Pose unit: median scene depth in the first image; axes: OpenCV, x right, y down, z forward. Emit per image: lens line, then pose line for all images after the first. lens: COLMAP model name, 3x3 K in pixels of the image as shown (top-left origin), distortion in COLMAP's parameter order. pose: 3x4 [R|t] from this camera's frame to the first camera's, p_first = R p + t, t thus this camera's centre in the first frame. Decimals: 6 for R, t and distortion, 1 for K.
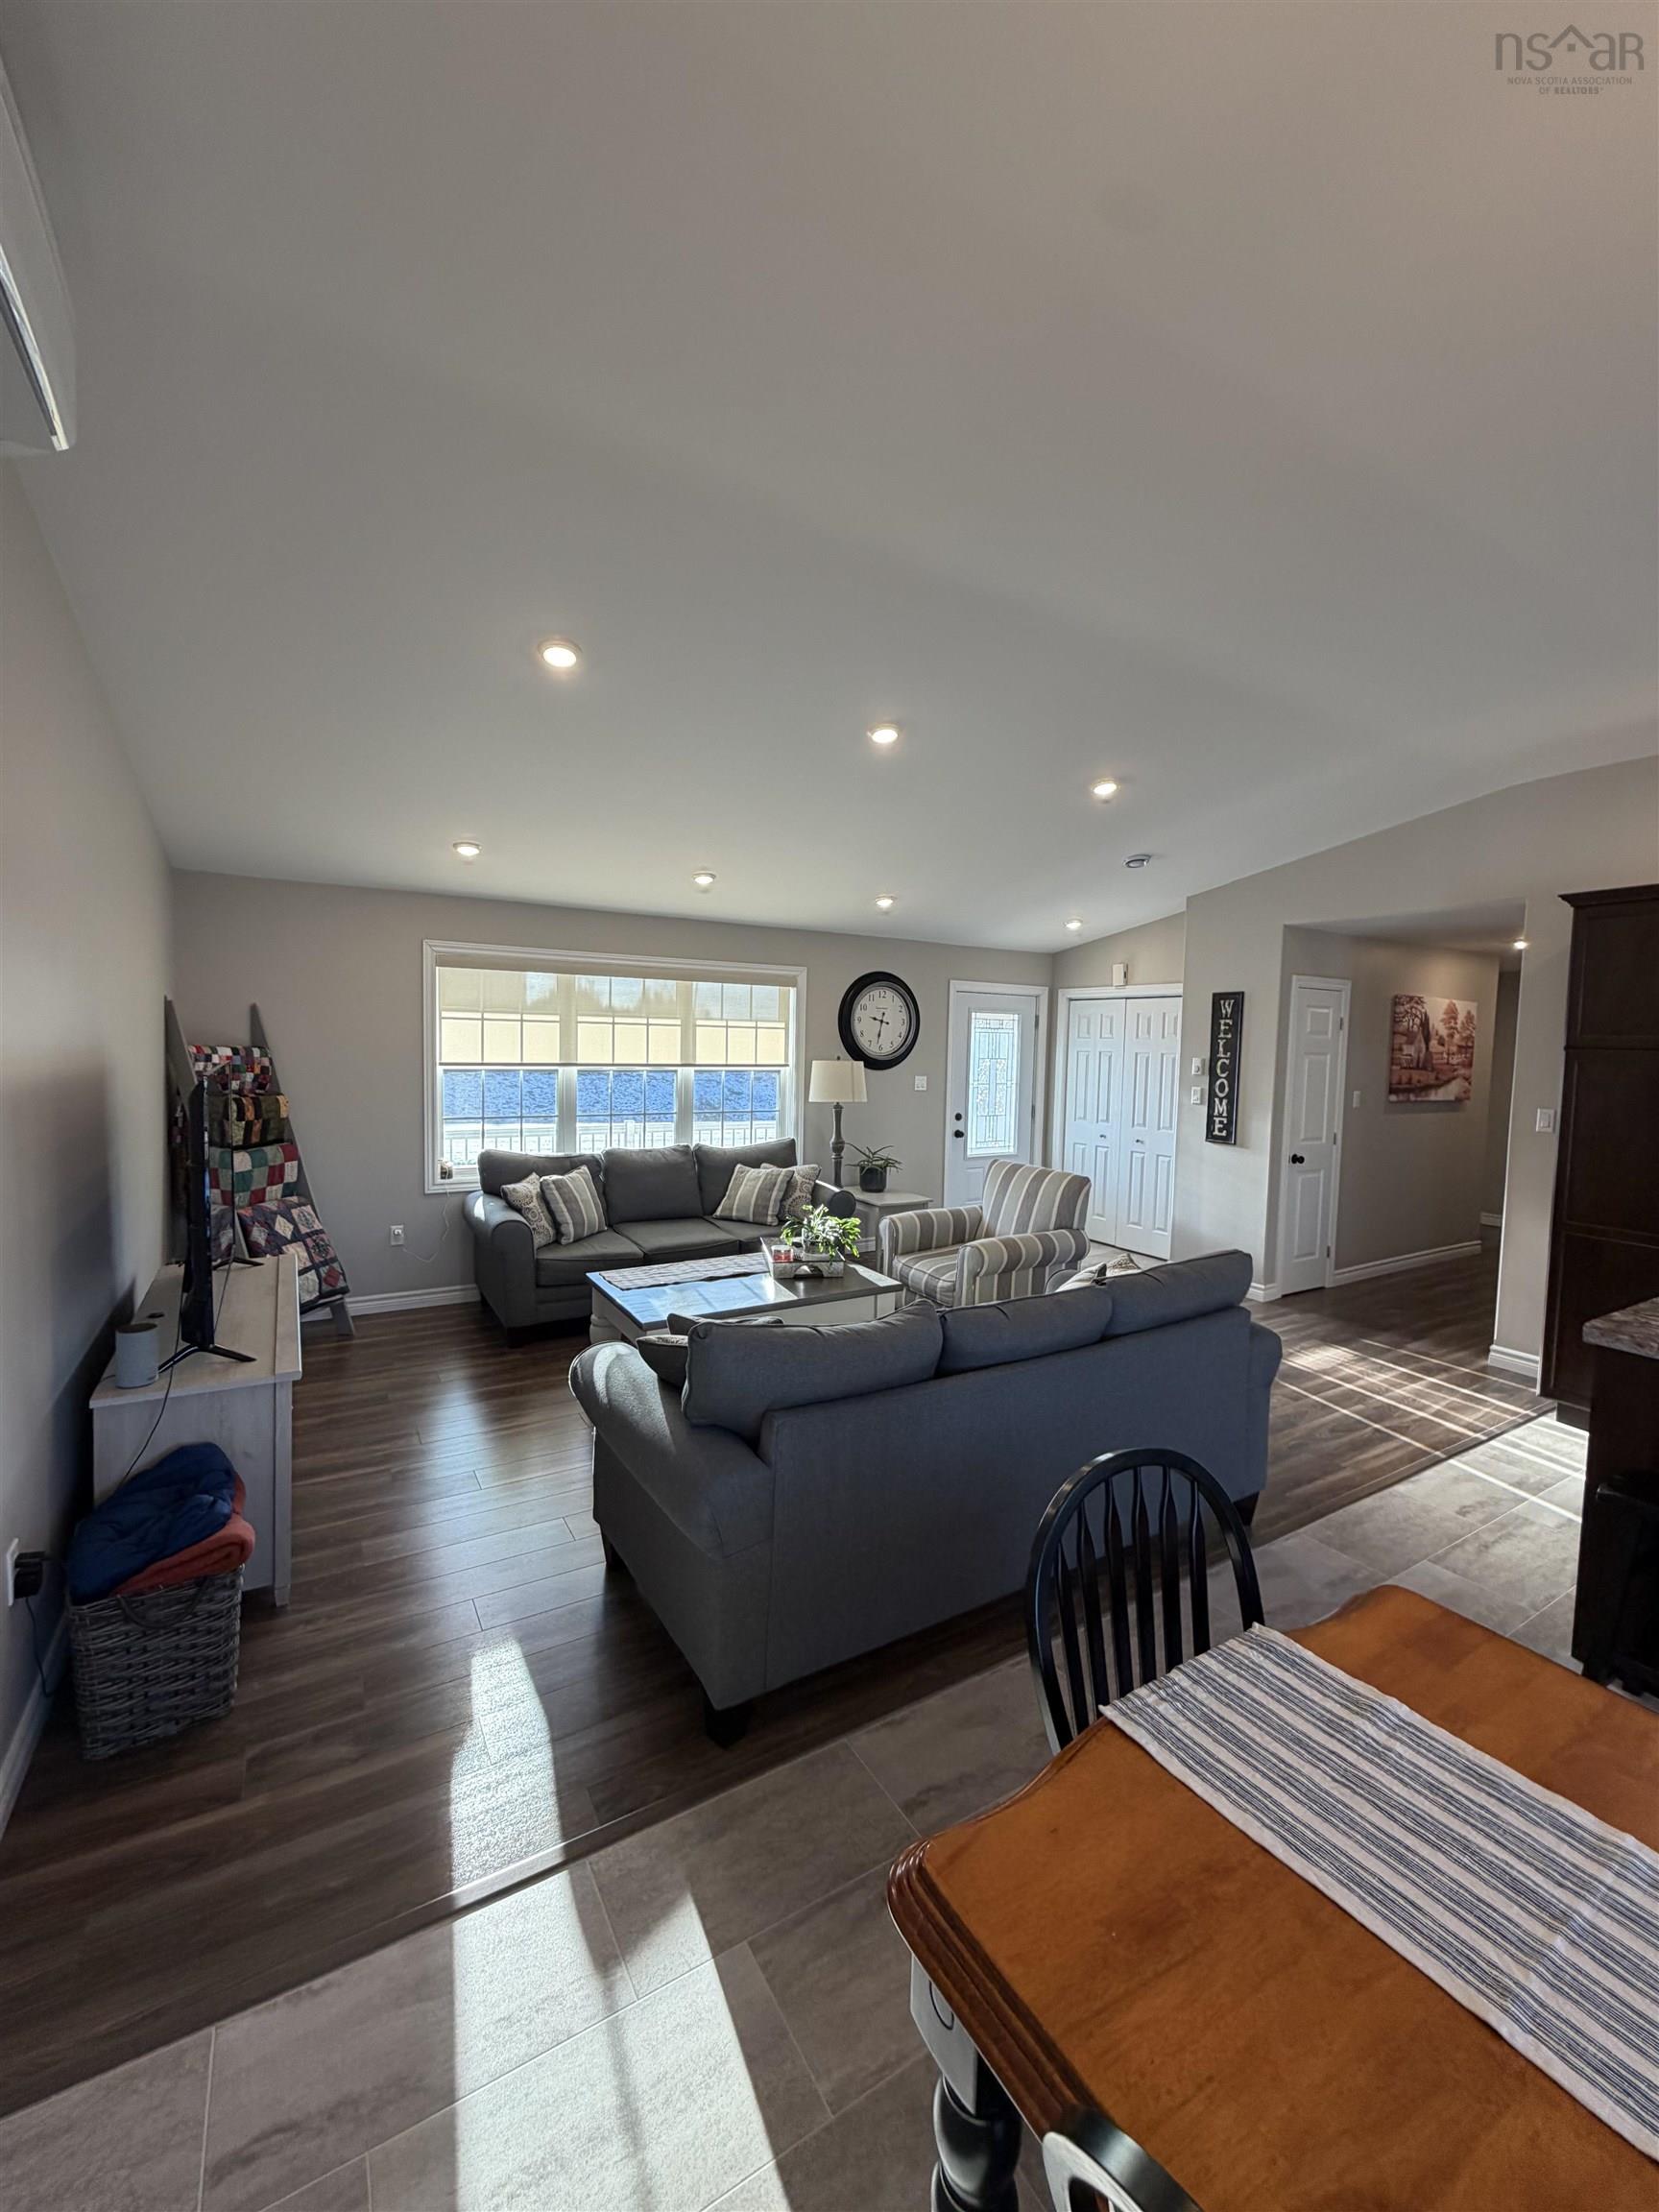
lens RADIAL K [[880.7, 0, 830.6], [0, 880.7, 1097.5], [0, 0, 1]] dist [0.001606, -0.000277]
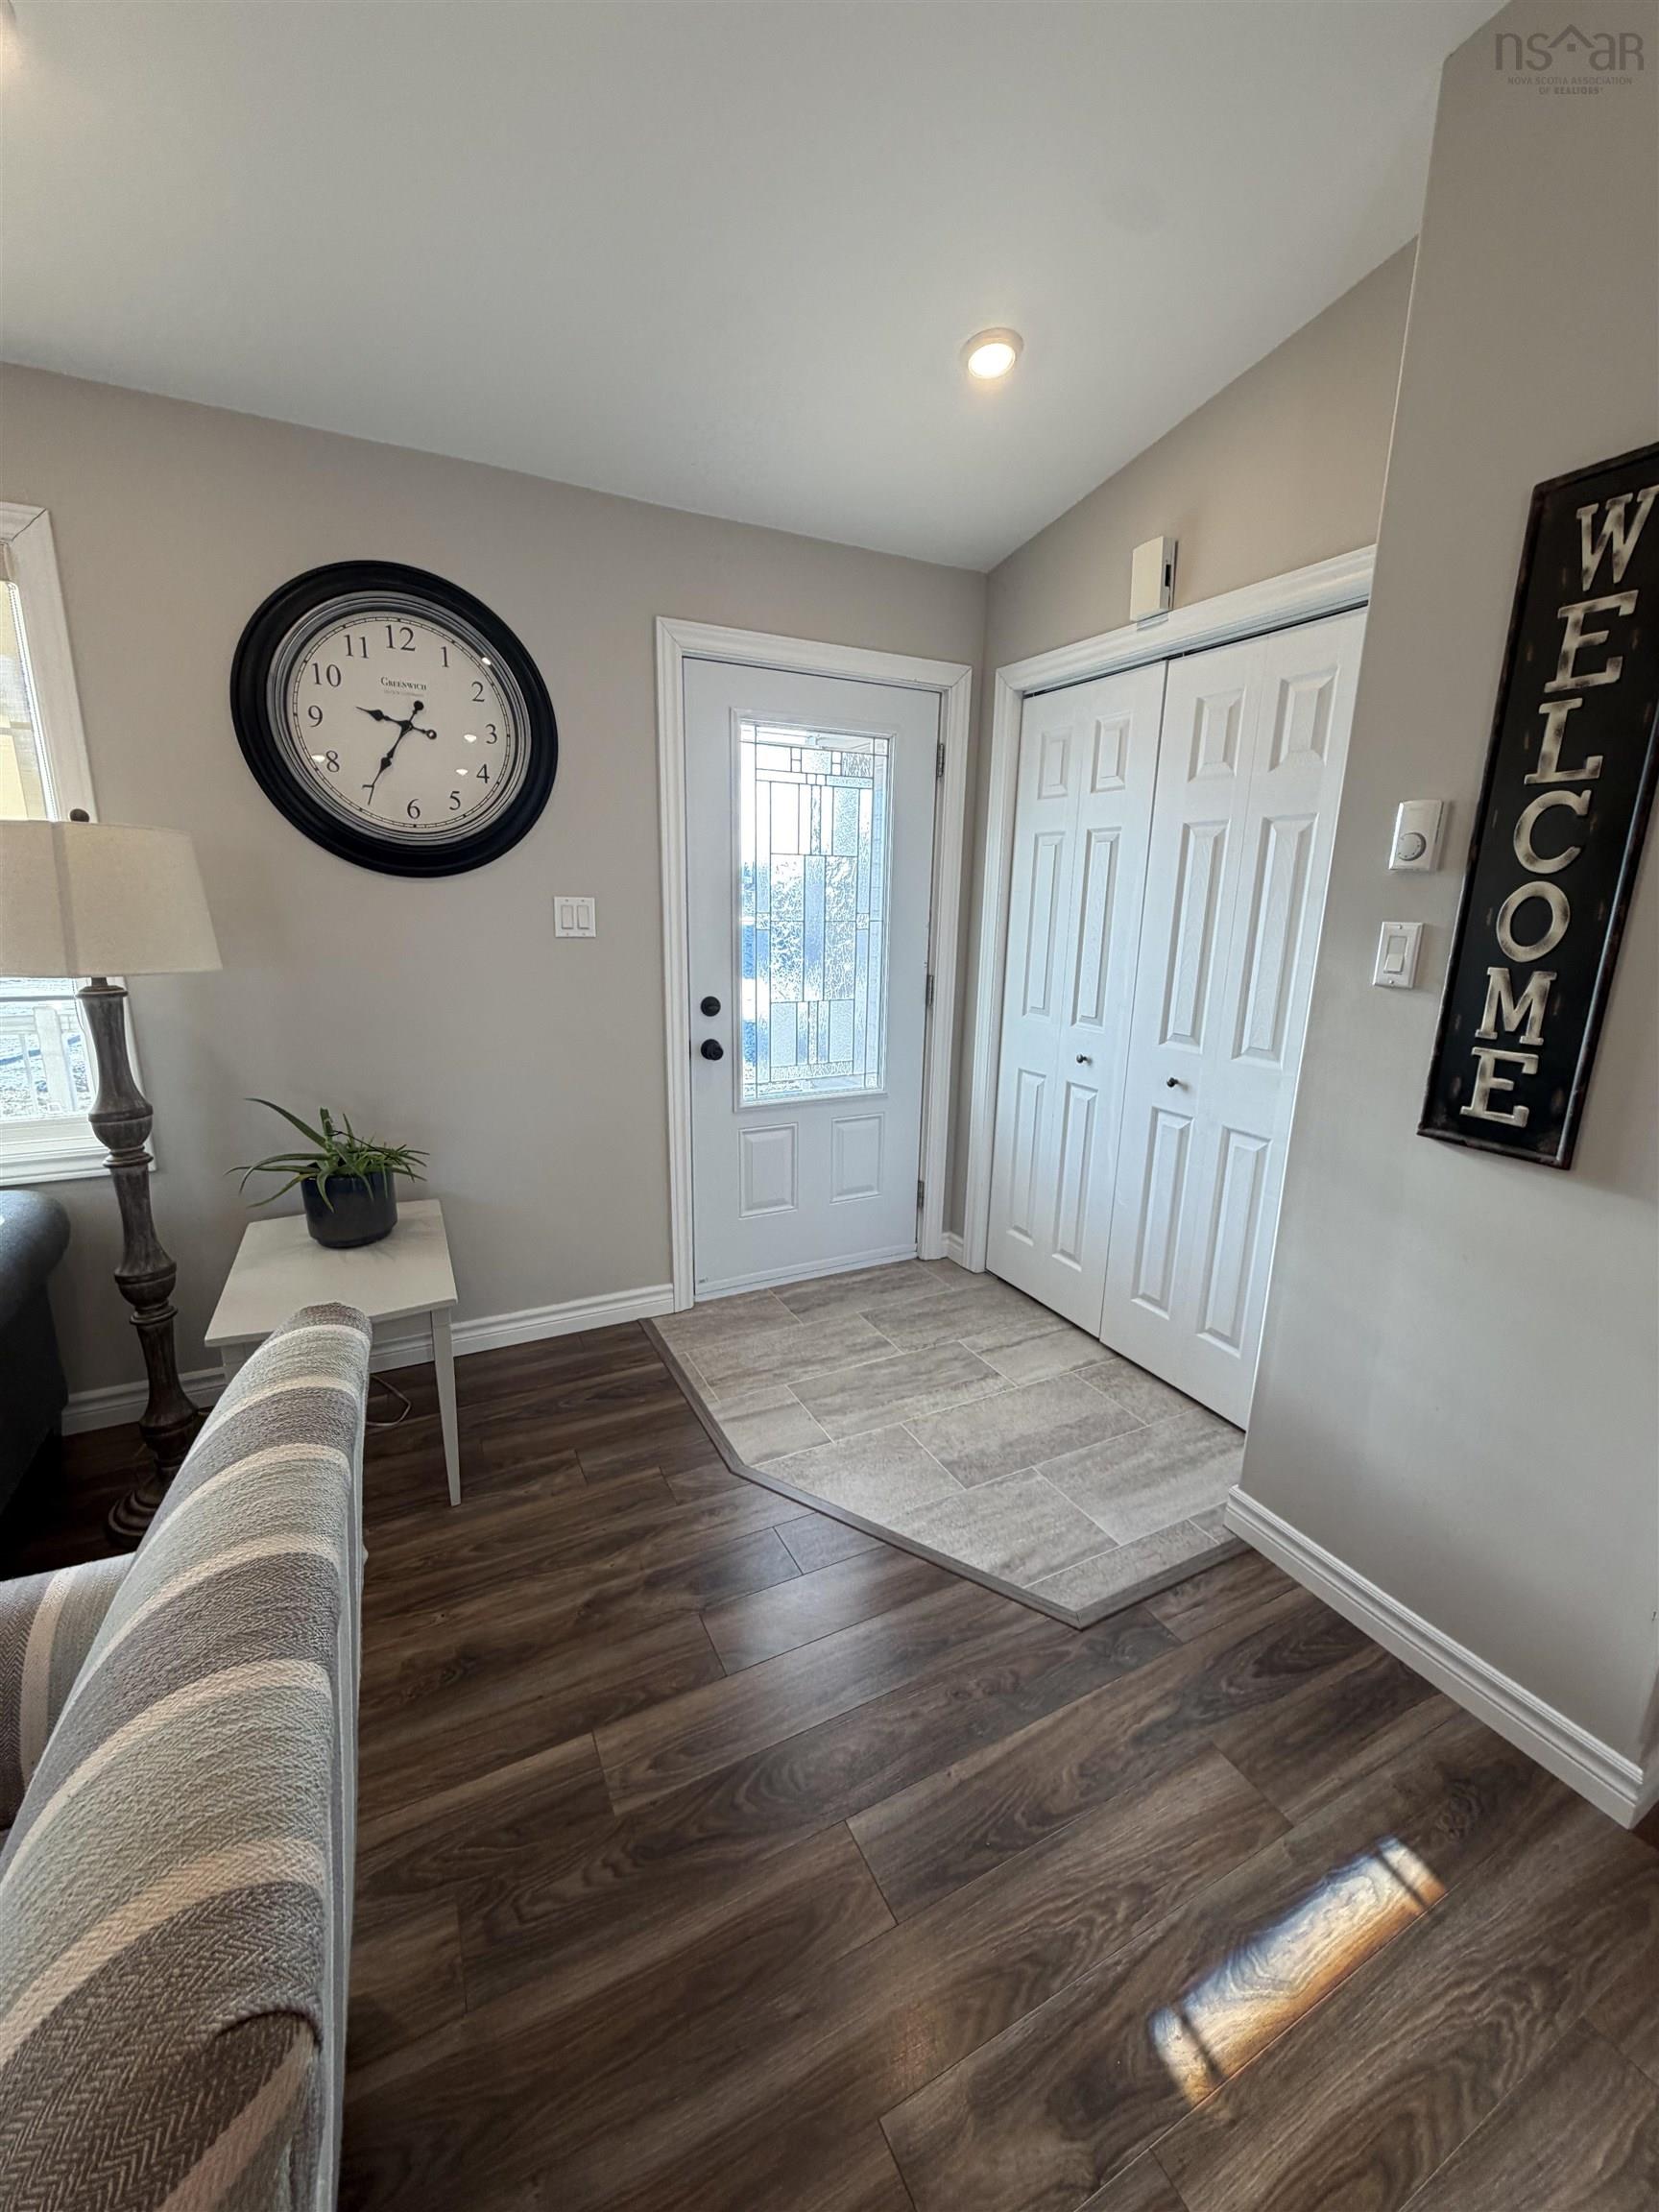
lens RADIAL K [[880.7, 0, 829.8], [0, 880.7, 1098.3], [0, 0, 1]] dist [0.001606, -0.000277]
pose [[0.997201, 0.014030, -0.073434, 0.284525], [-0.001613, 0.986044, 0.166480, -0.003626], [0.074744, -0.165895, 0.983307, 0.768450]]
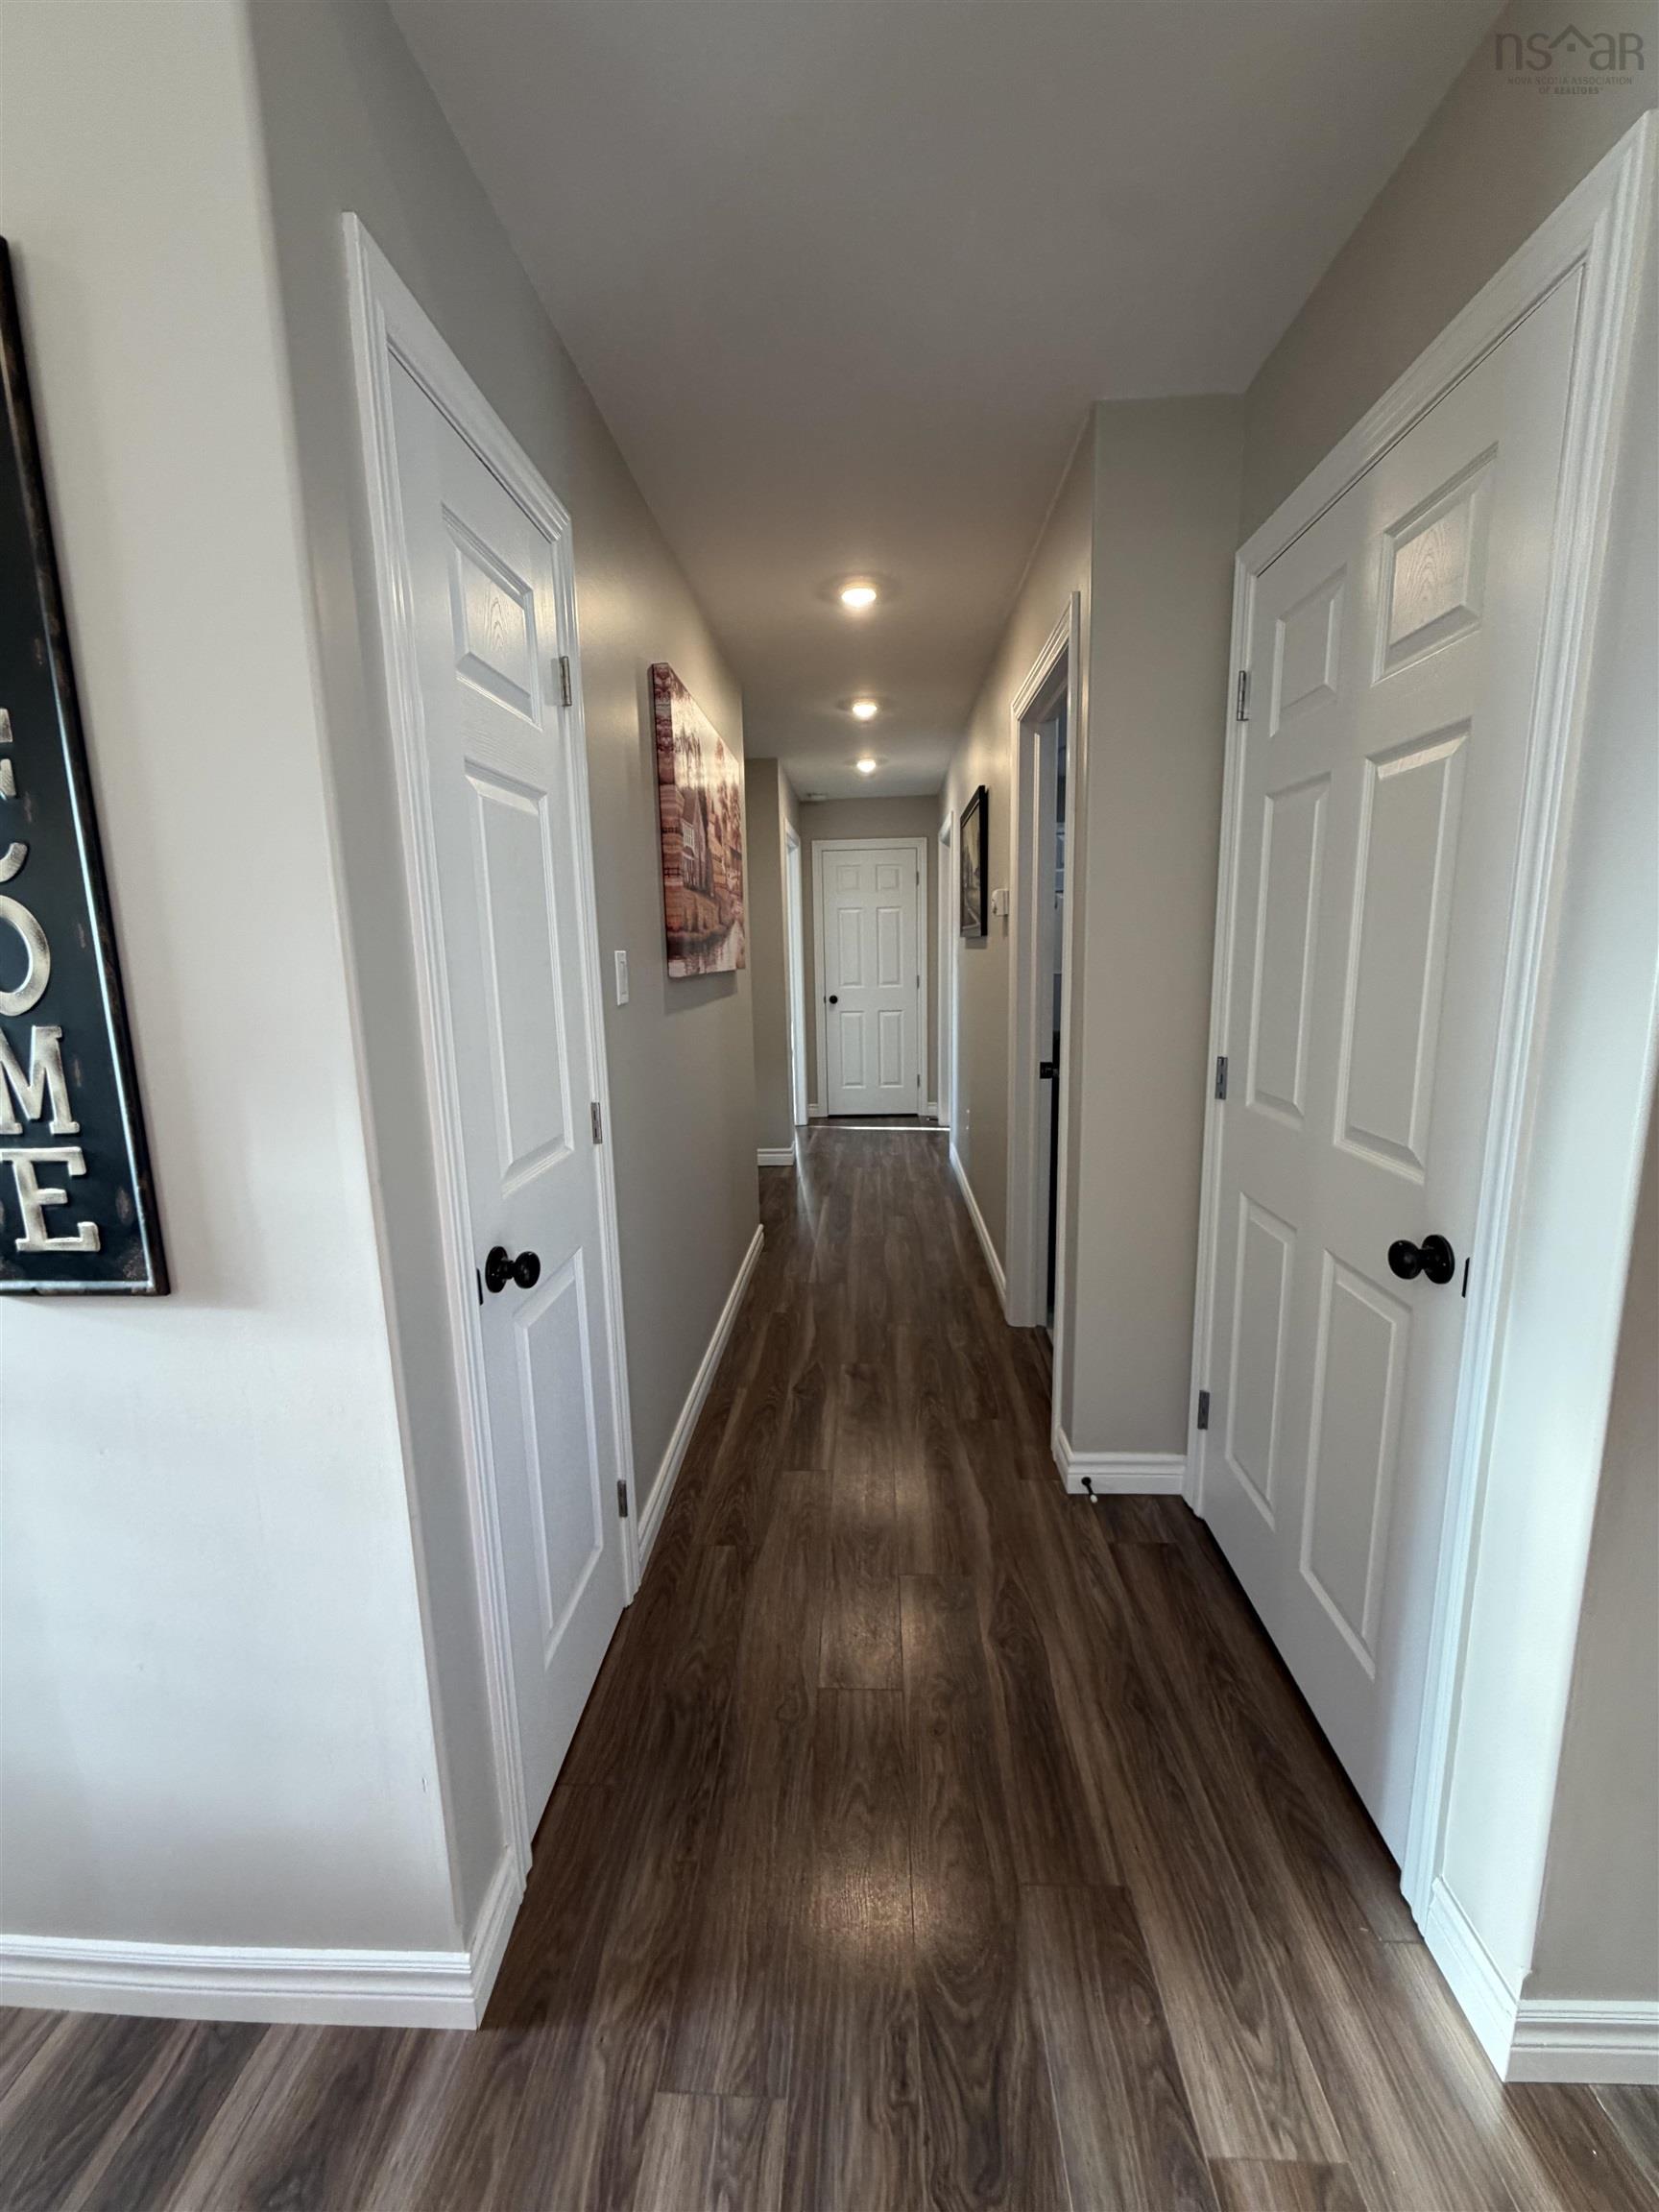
lens RADIAL K [[880.7, 0, 826.1], [0, 880.7, 1102.7], [0, 0, 1]] dist [0.001606, -0.000277]
pose [[0.564345, -0.181499, 0.805340, 0.406579], [0.087716, 0.983193, 0.160115, 0.002324], [-0.820866, -0.019719, 0.570780, 0.813027]]
